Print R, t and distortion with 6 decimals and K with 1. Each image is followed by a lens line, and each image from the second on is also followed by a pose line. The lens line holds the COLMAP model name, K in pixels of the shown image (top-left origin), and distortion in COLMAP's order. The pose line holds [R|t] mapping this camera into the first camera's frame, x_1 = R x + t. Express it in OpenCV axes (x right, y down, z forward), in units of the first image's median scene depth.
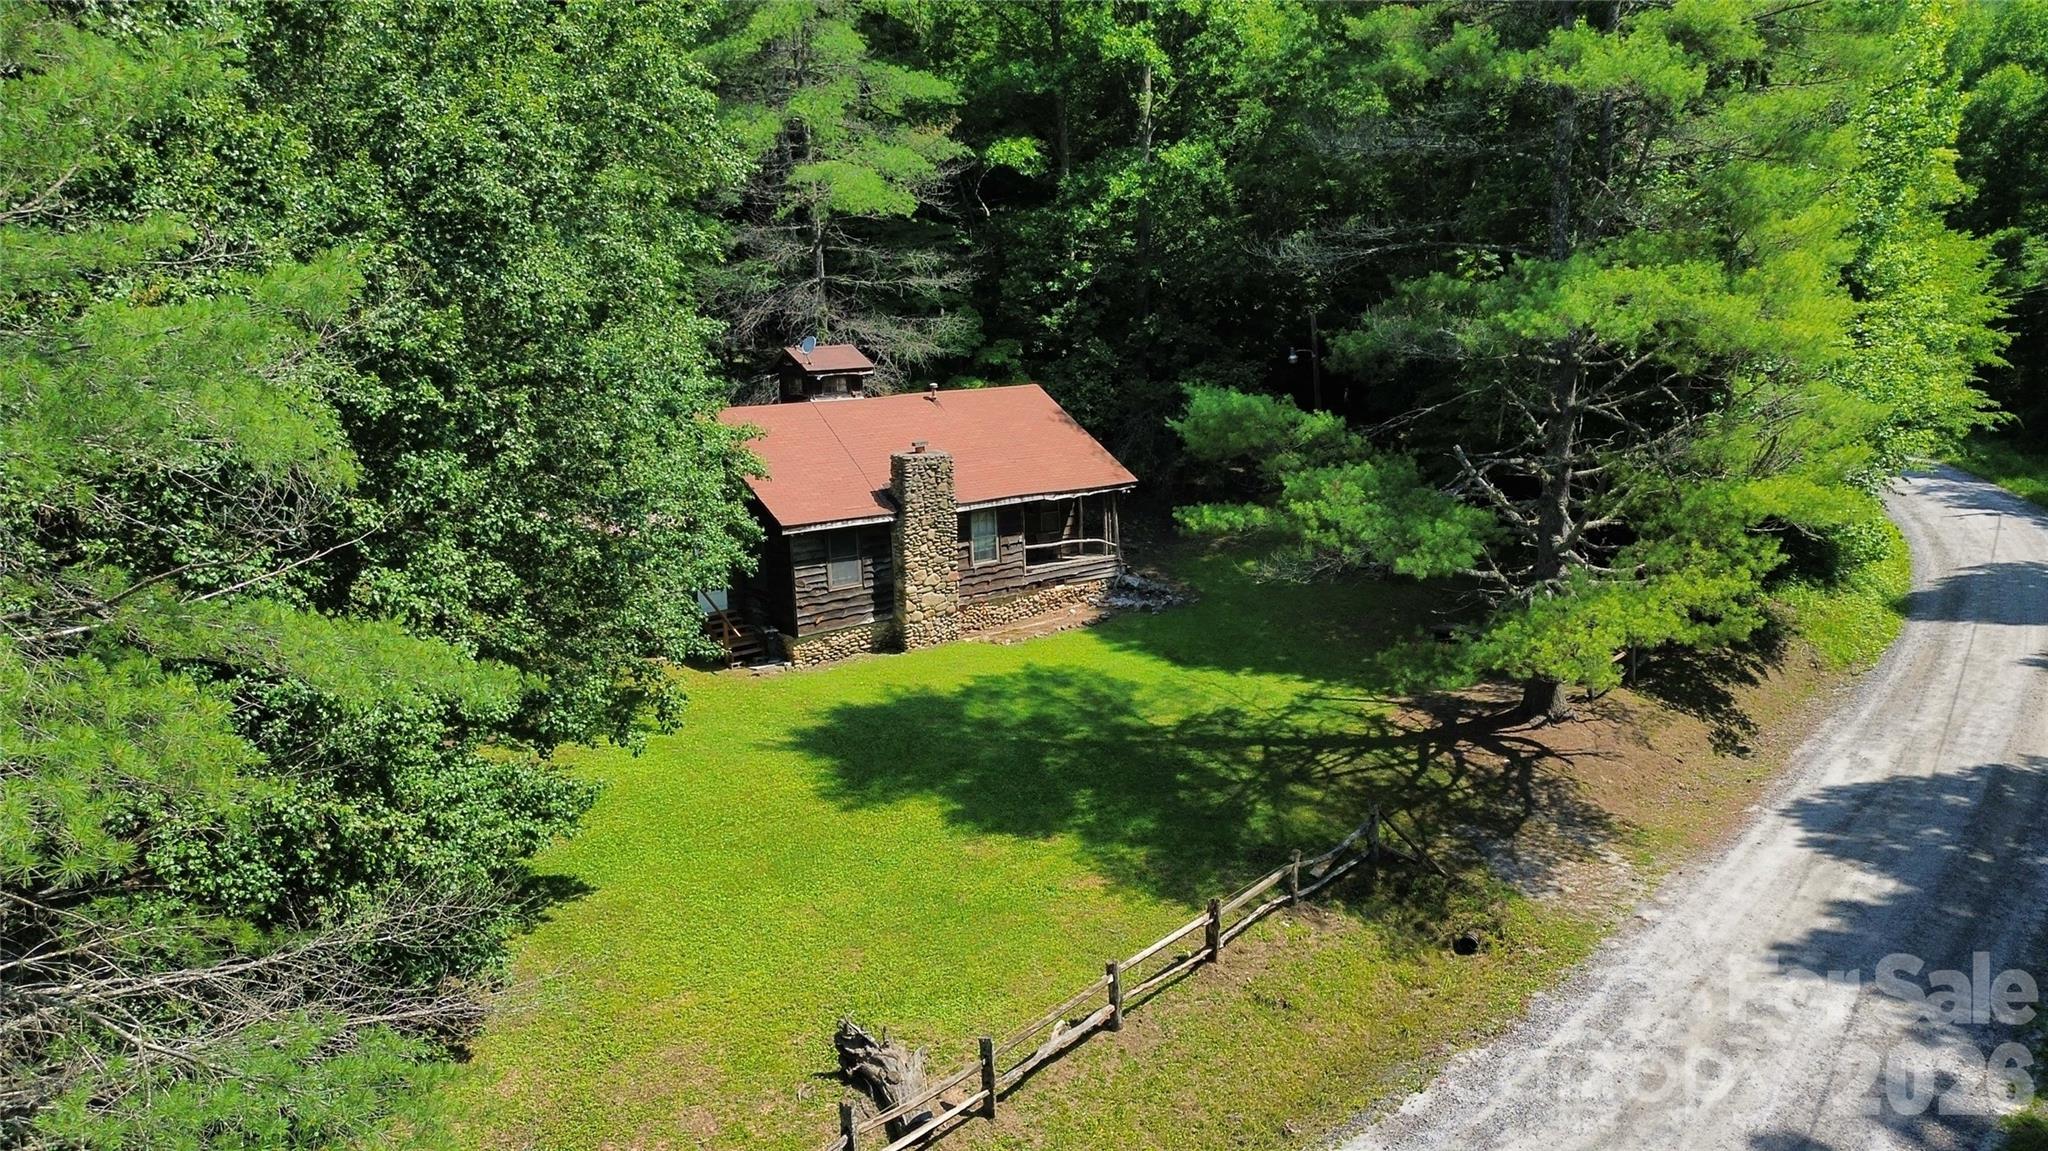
lens RADIAL K [[1436.5, 0, 1036.3], [0, 1436.5, 565.1], [0, 0, 1]] dist [0.149588, -0.176366]
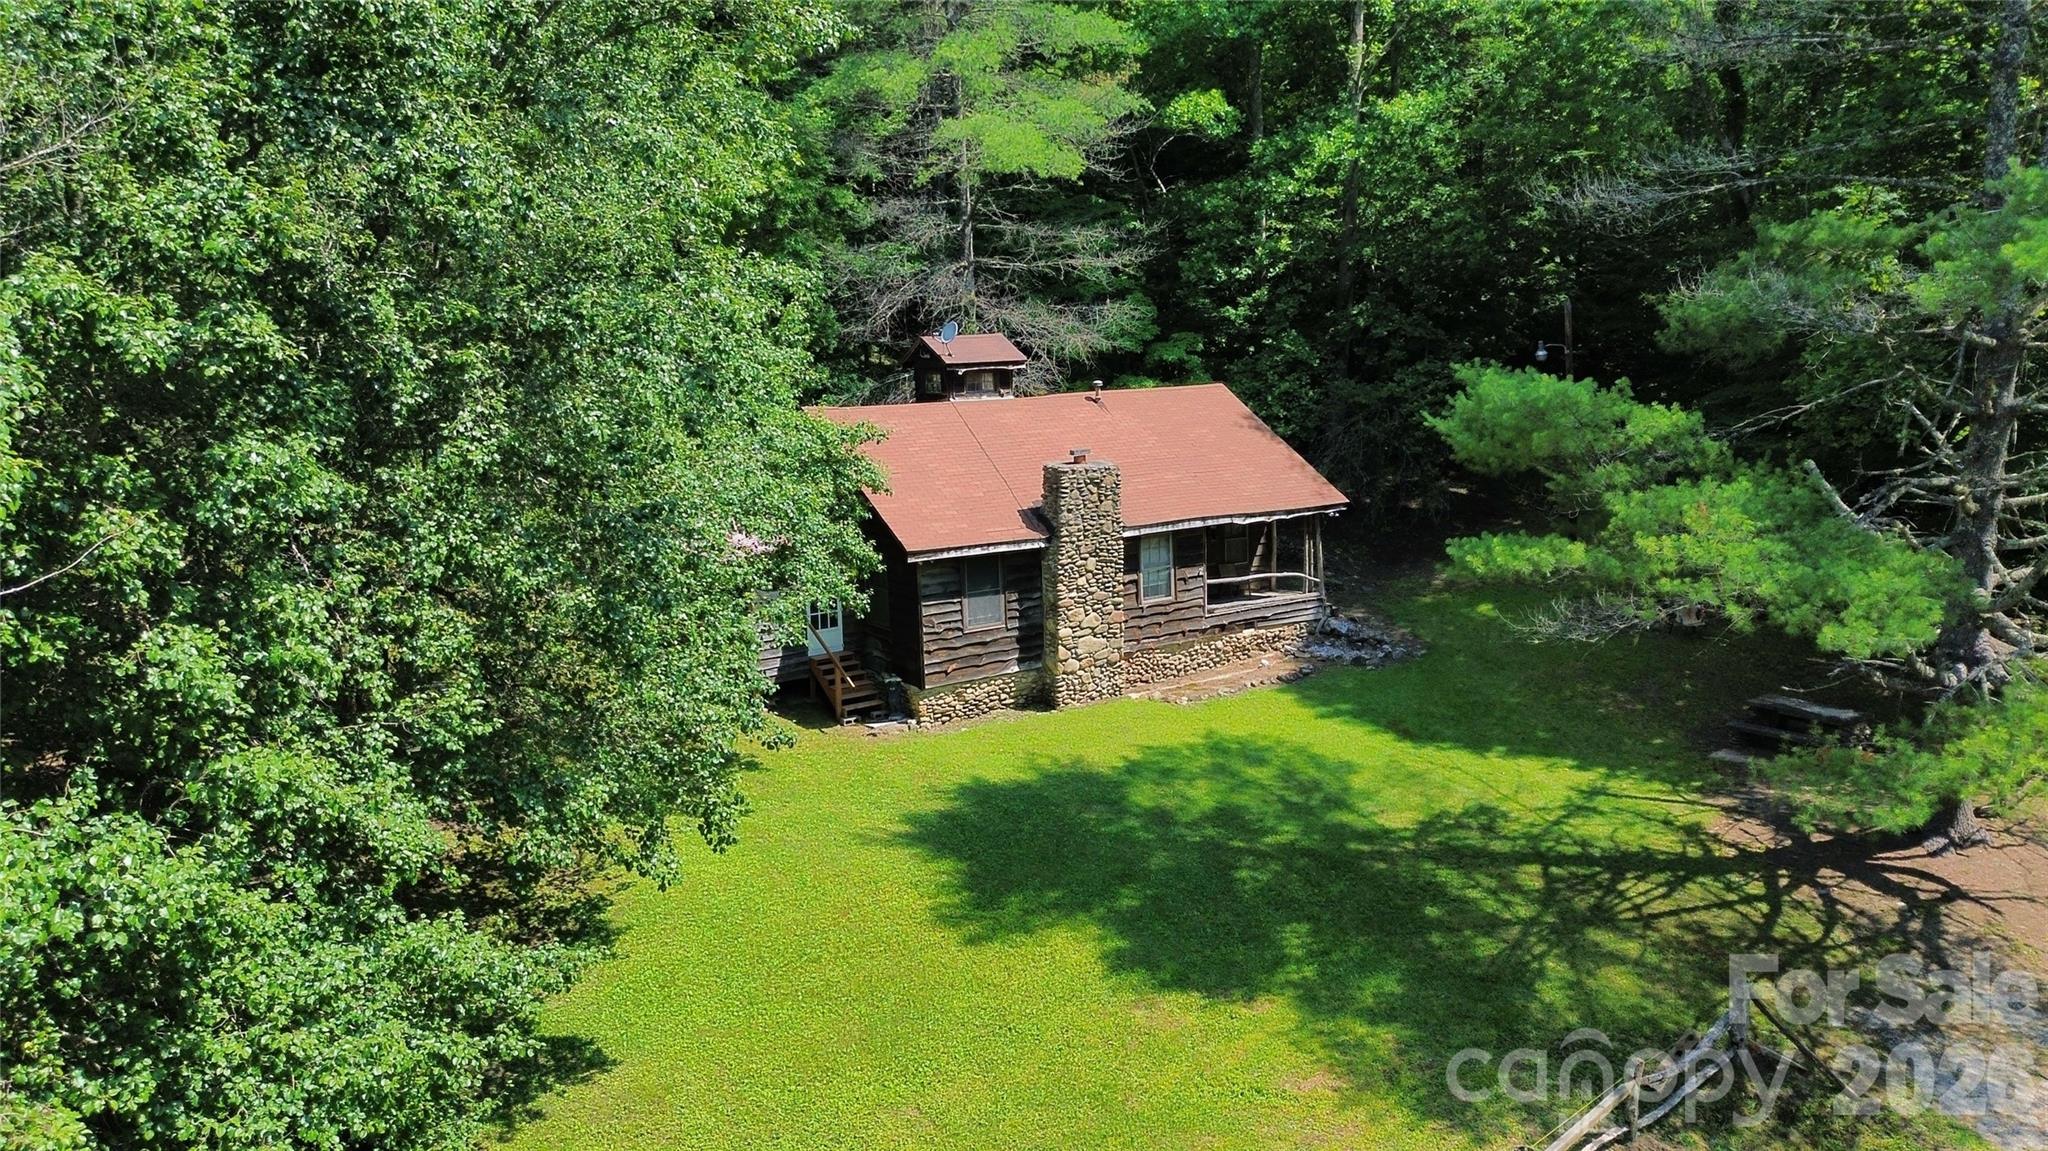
lens RADIAL K [[1436.5, 0, 1036.3], [0, 1436.5, 565.1], [0, 0, 1]] dist [0.149588, -0.176366]
pose [[0.993992, 0.020670, -0.107484, -0.018357], [-0.022148, 0.999676, -0.012574, -0.010855], [0.107190, 0.014879, 0.994127, 0.209356]]
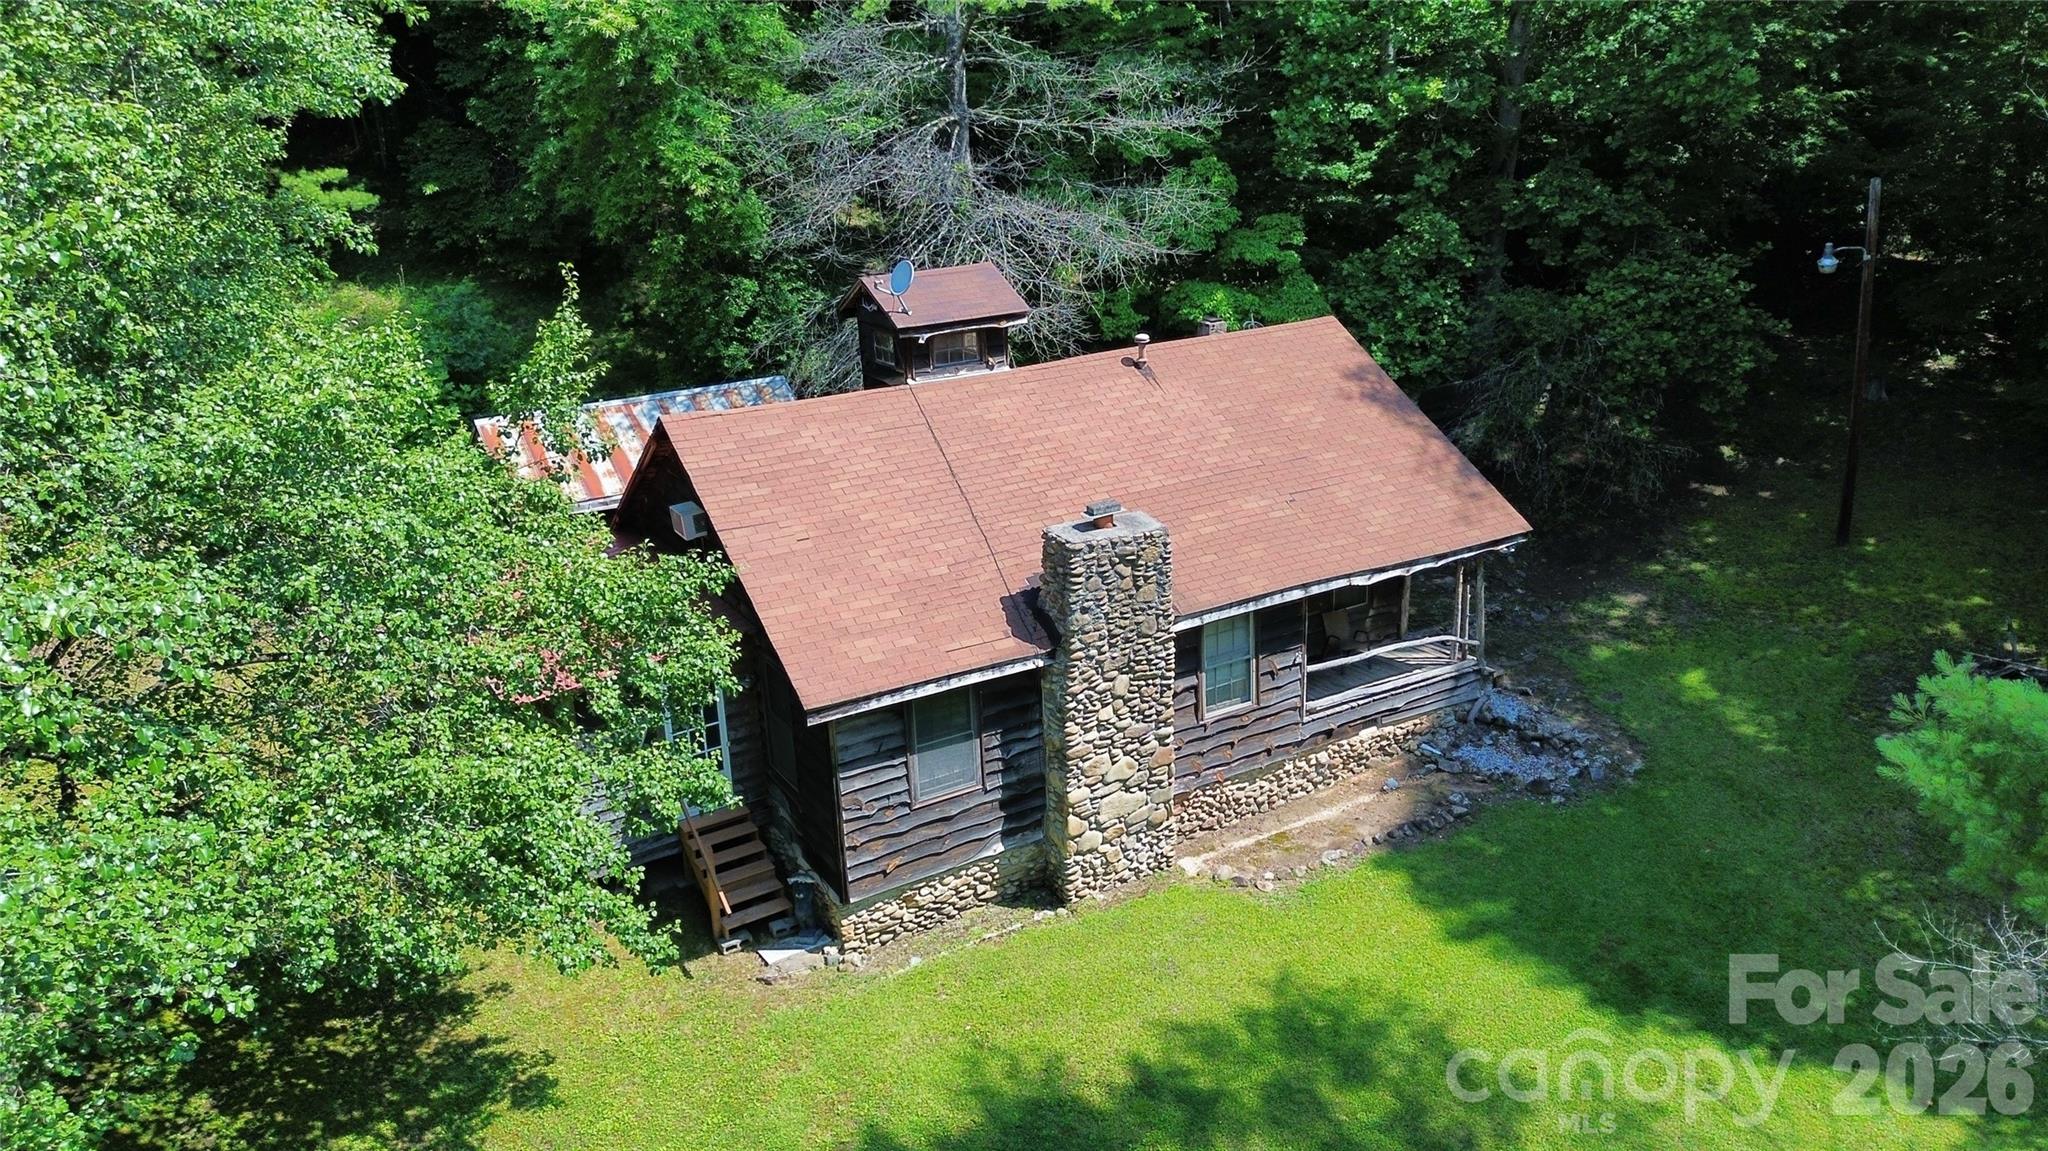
lens RADIAL K [[1436.5, 0, 1036.3], [0, 1436.5, 565.1], [0, 0, 1]] dist [0.149588, -0.176366]
pose [[0.987757, 0.042335, -0.150143, -0.031201], [-0.019277, 0.988219, 0.151827, -0.146125], [0.154802, -0.147074, 0.976937, 0.547121]]
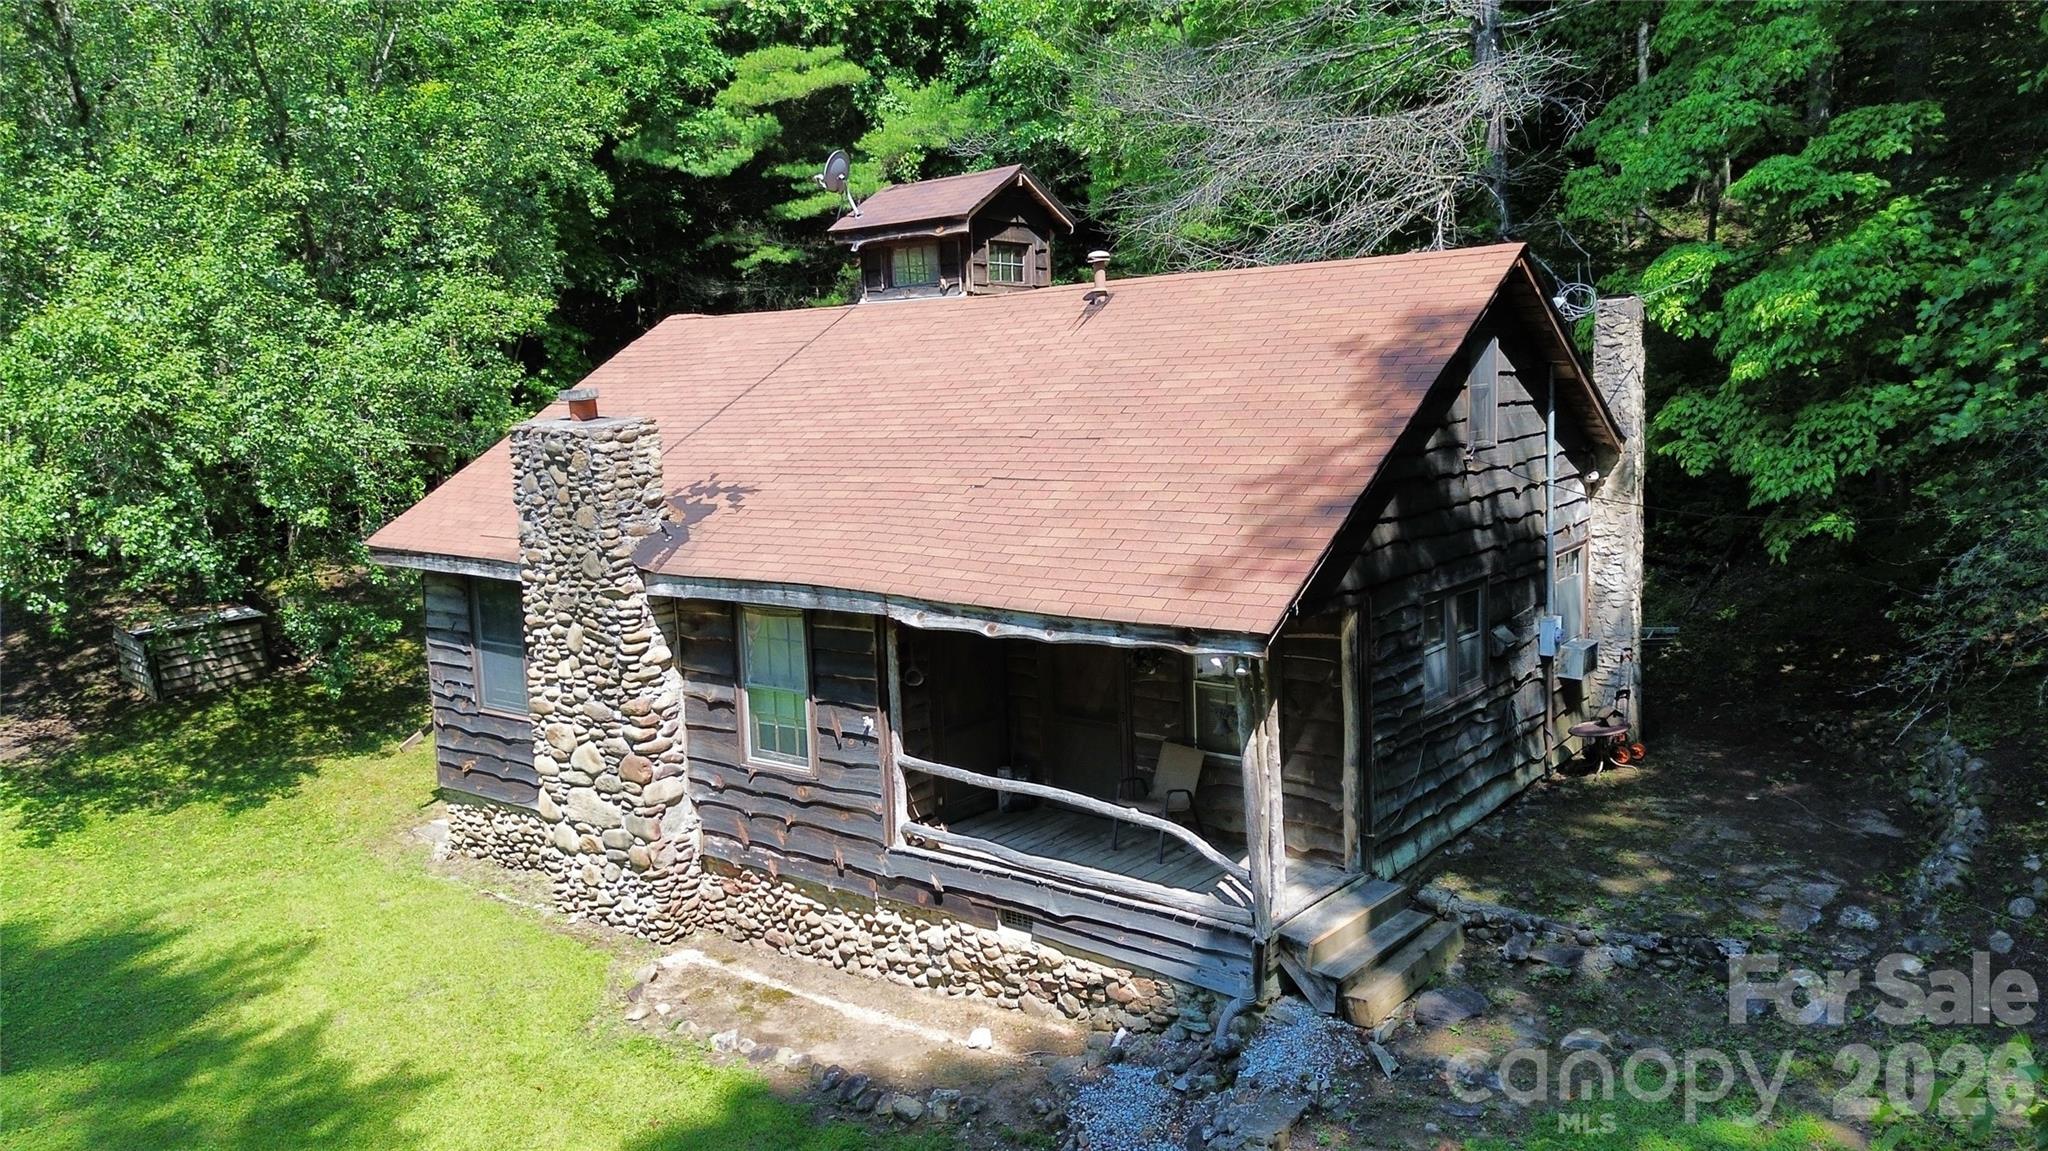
lens RADIAL K [[1421.4, 0, 1052.8], [0, 1421.4, 543.0], [0, 0, 1]] dist [0.002834, 0.001366]
pose [[0.239577, 0.137402, -0.961105, 0.327268], [-0.143769, 0.984042, 0.104843, -0.108477], [0.960174, 0.113059, 0.255508, 1.085198]]
